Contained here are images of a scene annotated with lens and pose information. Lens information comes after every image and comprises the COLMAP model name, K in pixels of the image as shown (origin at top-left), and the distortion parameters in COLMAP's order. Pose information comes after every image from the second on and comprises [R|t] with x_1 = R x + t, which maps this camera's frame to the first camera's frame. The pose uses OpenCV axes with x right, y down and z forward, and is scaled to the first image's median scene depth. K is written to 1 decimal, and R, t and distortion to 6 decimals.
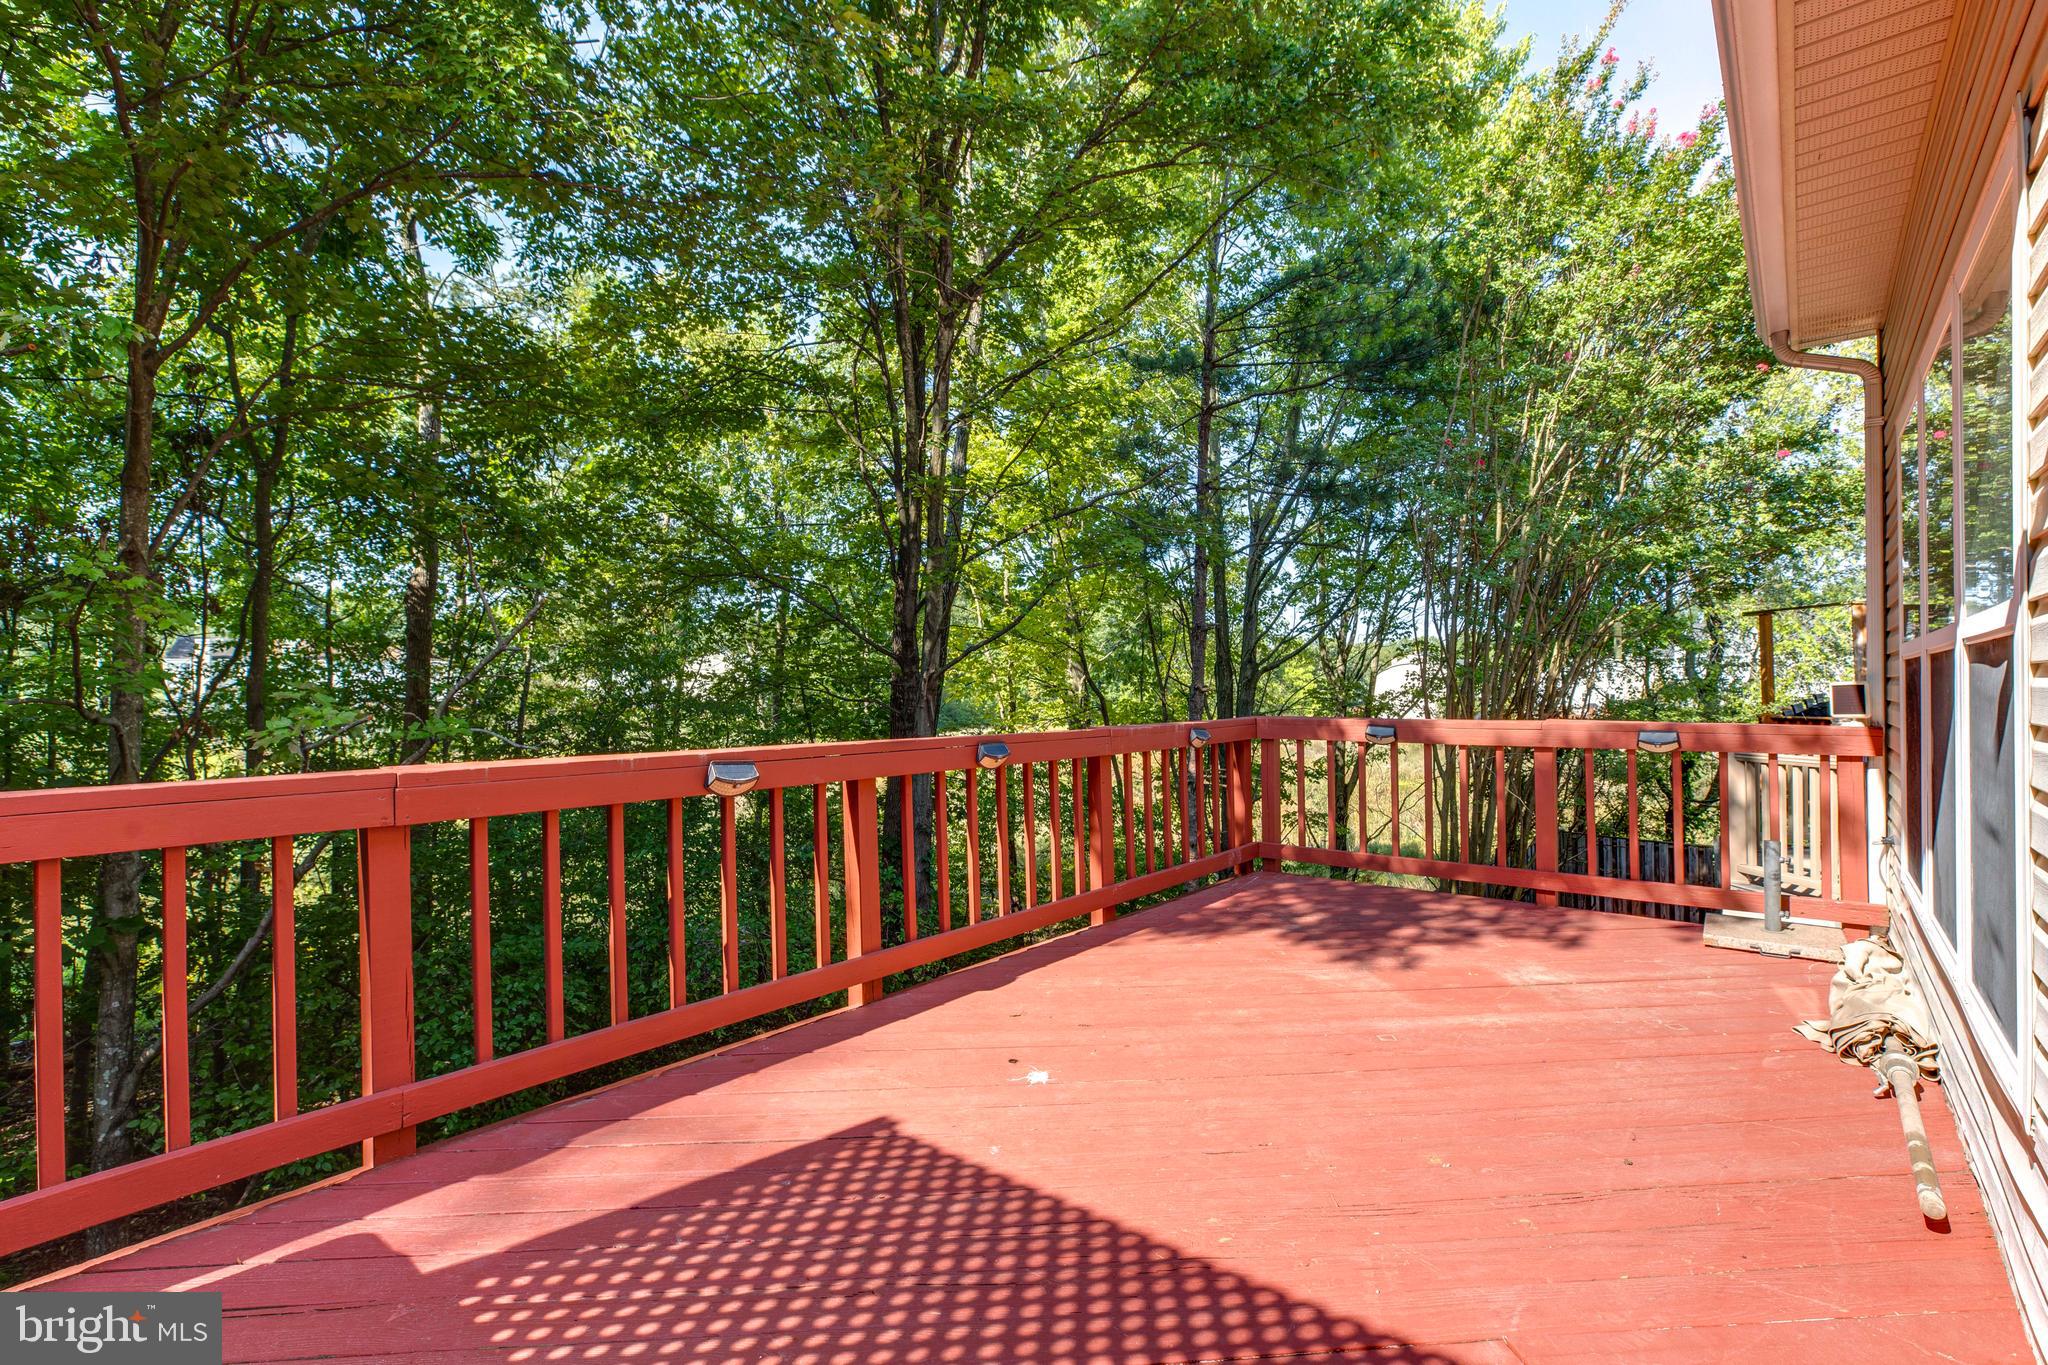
lens RADIAL K [[928.3, 0, 1024.0], [0, 928.3, 682.5], [0, 0, 1]] dist [-0.017016, 0.006373]
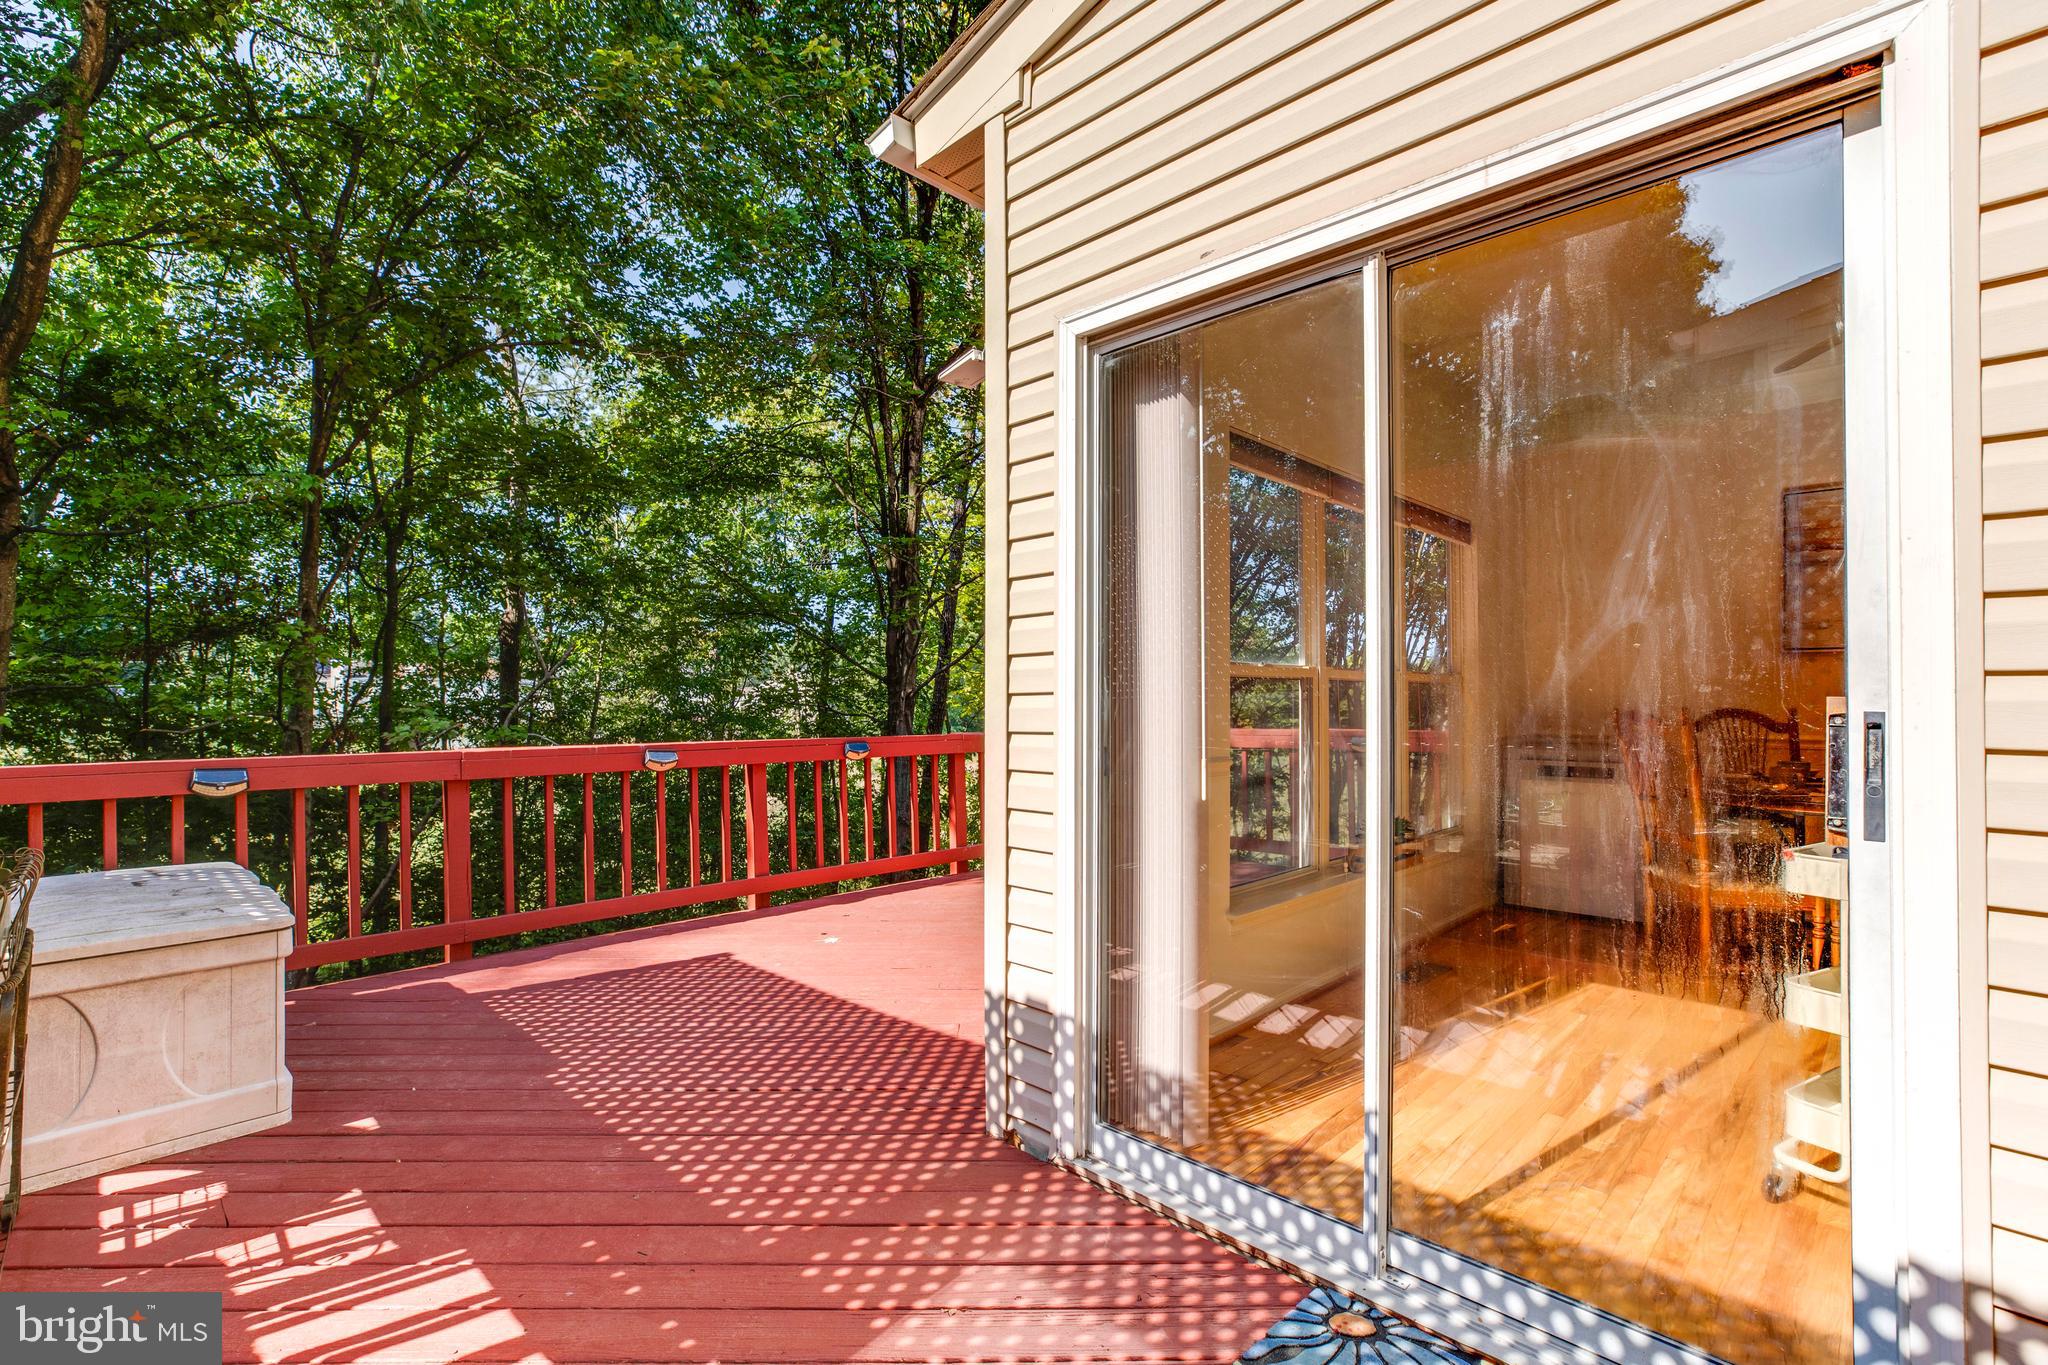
lens RADIAL K [[937.3, 0, 1024.6], [0, 937.3, 690.0], [0, 0, 1]] dist [-0.009829, -0.000033]
pose [[0.995787, -0.001516, -0.091687, 0.157845], [0.000687, 0.999959, -0.009070, -0.002010], [0.091697, 0.008969, 0.995747, -0.196285]]
